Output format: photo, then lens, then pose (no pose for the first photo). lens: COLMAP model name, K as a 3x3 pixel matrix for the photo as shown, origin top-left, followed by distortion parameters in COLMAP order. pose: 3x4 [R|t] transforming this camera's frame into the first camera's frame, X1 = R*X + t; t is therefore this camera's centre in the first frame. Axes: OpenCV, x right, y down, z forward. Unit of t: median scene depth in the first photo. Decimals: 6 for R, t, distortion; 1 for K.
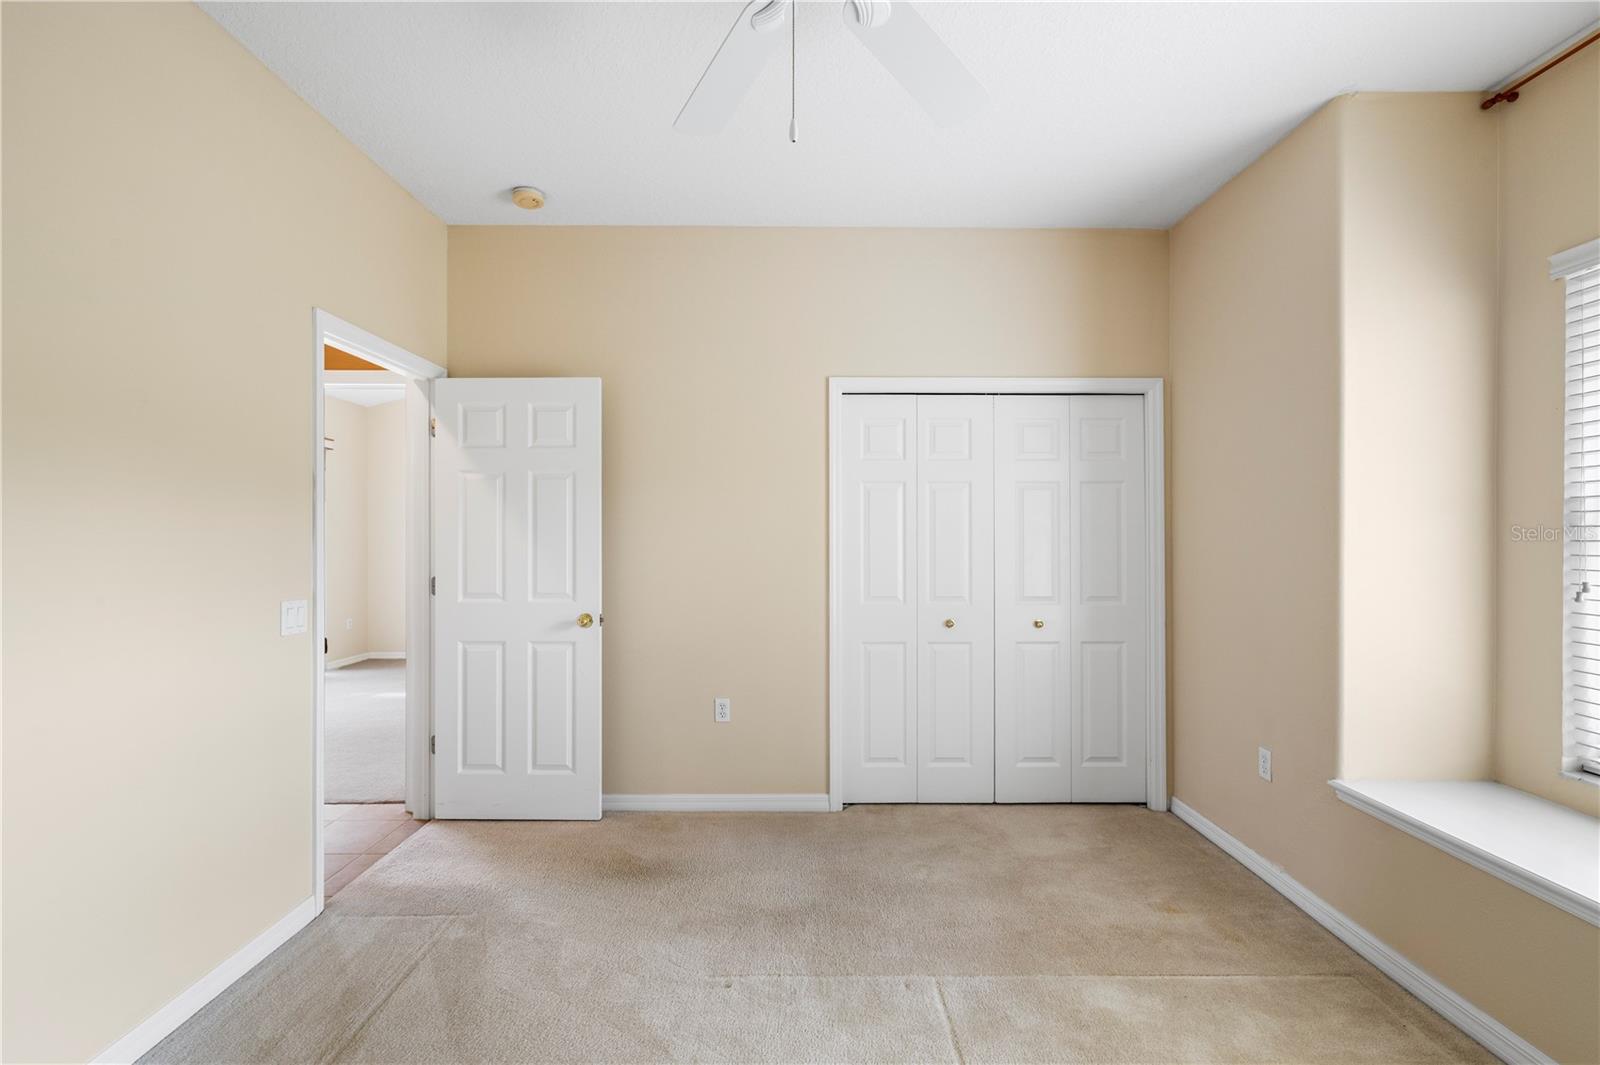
lens RADIAL K [[663.9, 0, 768.5], [0, 663.9, 539.8], [0, 0, 1]] dist [-0.013461, 0.000301]
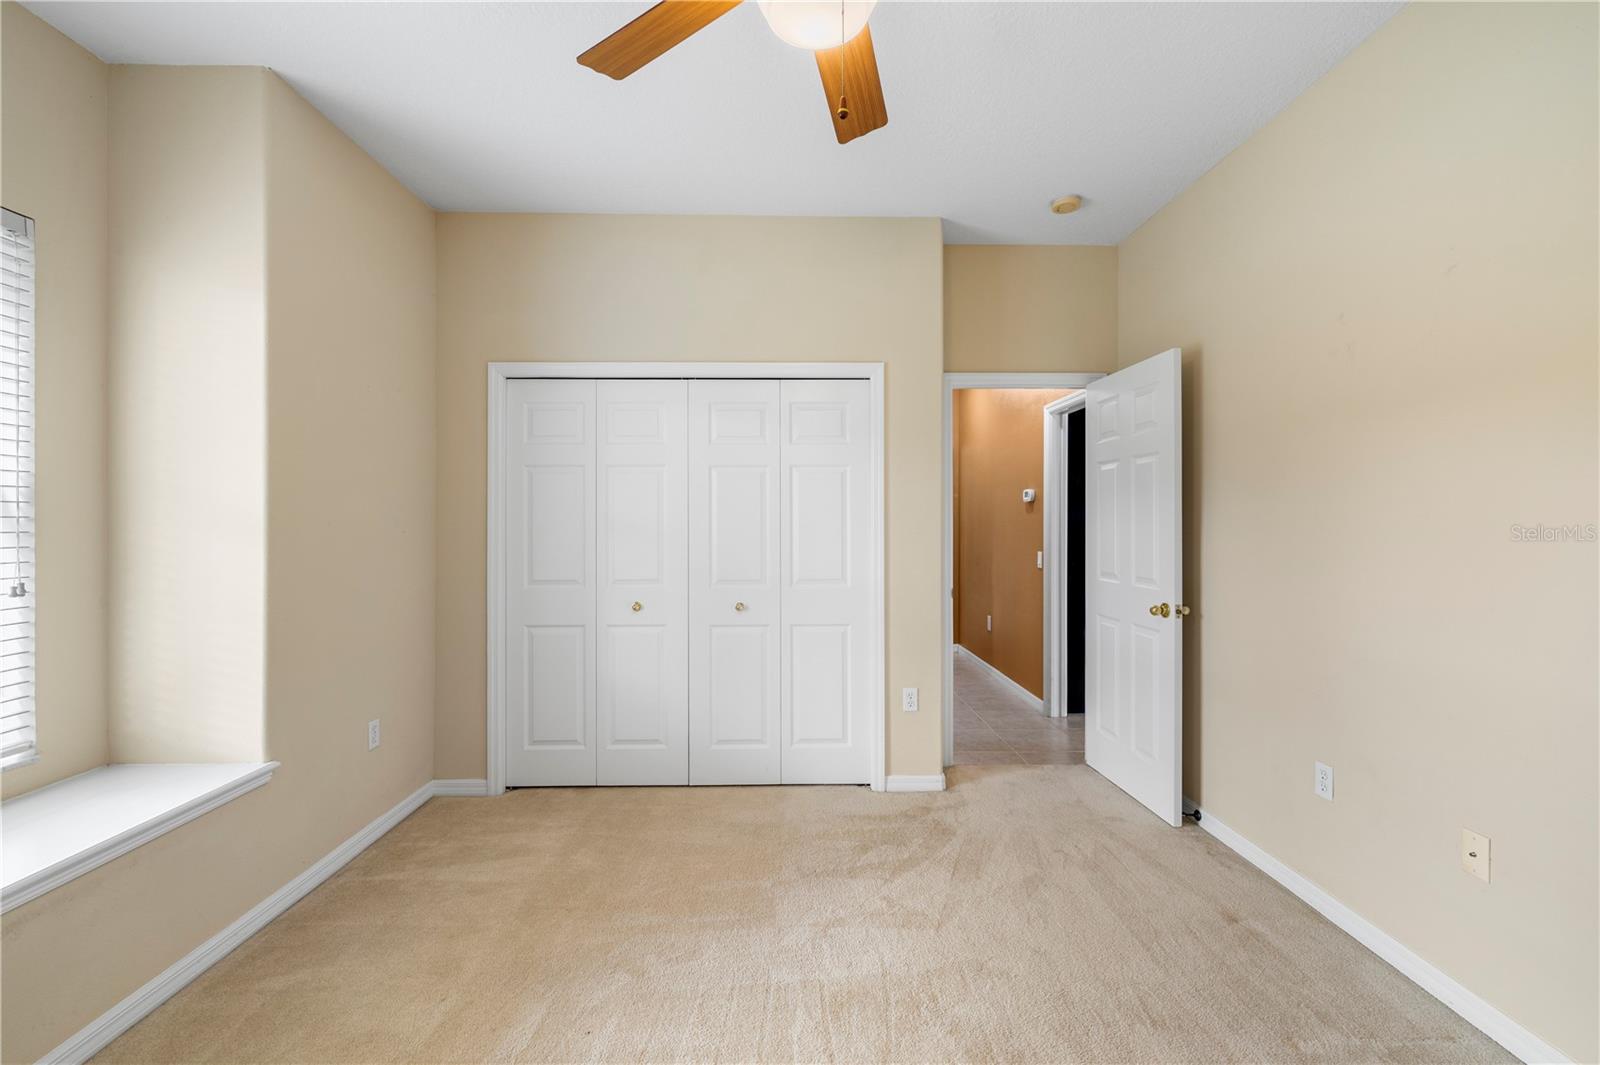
lens RADIAL K [[663.9, 0, 801.3], [0, 663.9, 521.2], [0, 0, 1]] dist [-0.013461, 0.000301]
pose [[0.999600, -0.004960, 0.027860, 0.364777], [0.004999, 0.999987, -0.001325, -0.001009], [-0.027853, 0.001463, 0.999611, -0.008398]]
